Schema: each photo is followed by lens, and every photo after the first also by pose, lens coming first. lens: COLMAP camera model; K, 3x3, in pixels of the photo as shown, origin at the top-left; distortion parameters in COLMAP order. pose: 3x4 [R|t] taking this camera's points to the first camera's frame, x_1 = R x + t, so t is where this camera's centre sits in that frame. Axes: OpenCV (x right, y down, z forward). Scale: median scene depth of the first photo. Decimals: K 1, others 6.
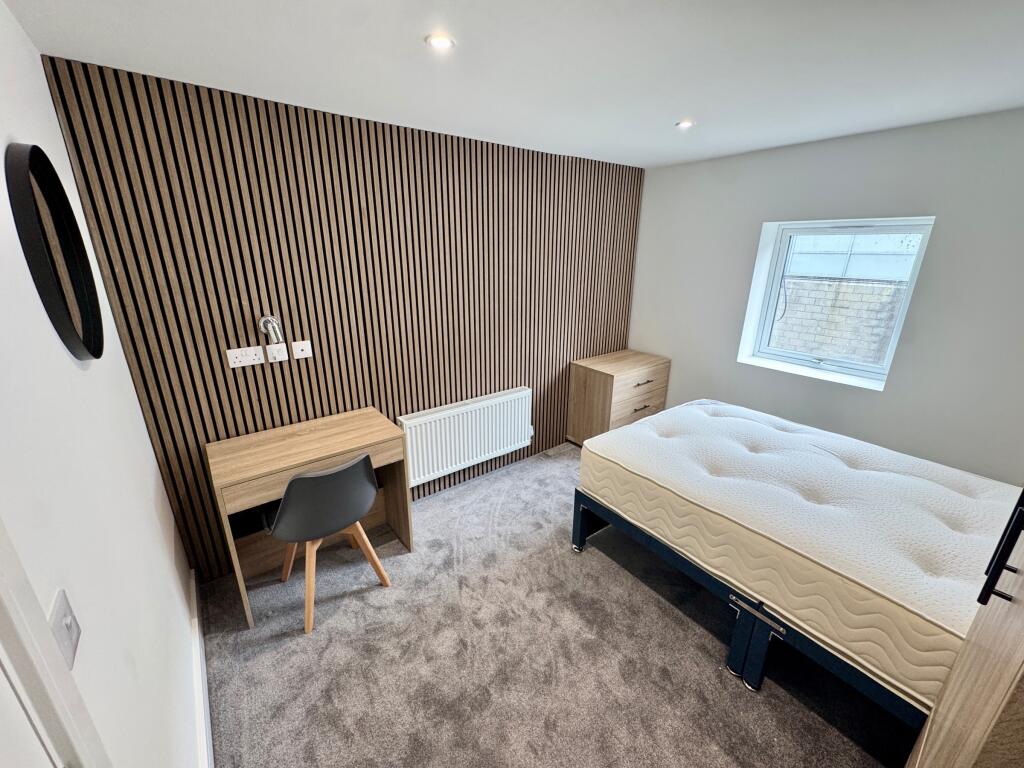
lens RADIAL K [[409.5, 0, 511.7], [0, 409.5, 382.9], [0, 0, 1]] dist [-0.002773, 0.000180]
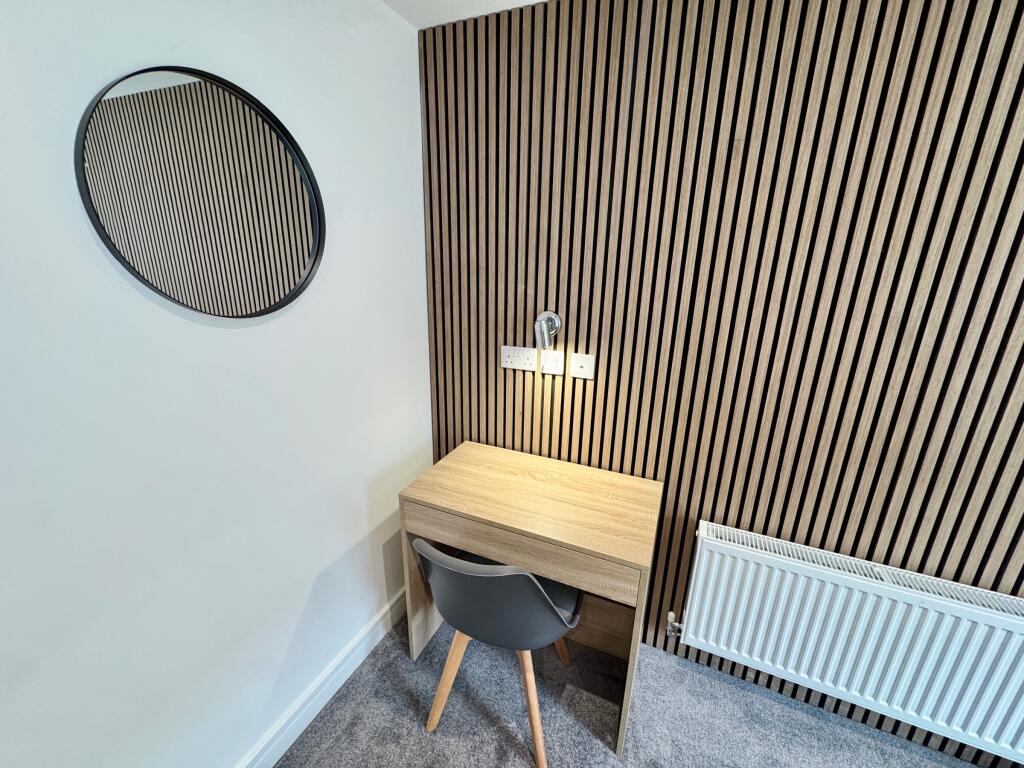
lens RADIAL K [[409.5, 0, 511.7], [0, 409.5, 382.9], [0, 0, 1]] dist [-0.002773, 0.000180]
pose [[0.465146, 0.257685, -0.846899, 0.036550], [-0.292514, 0.947697, 0.127696, -0.115990], [0.835509, 0.188332, 0.516194, 0.578747]]
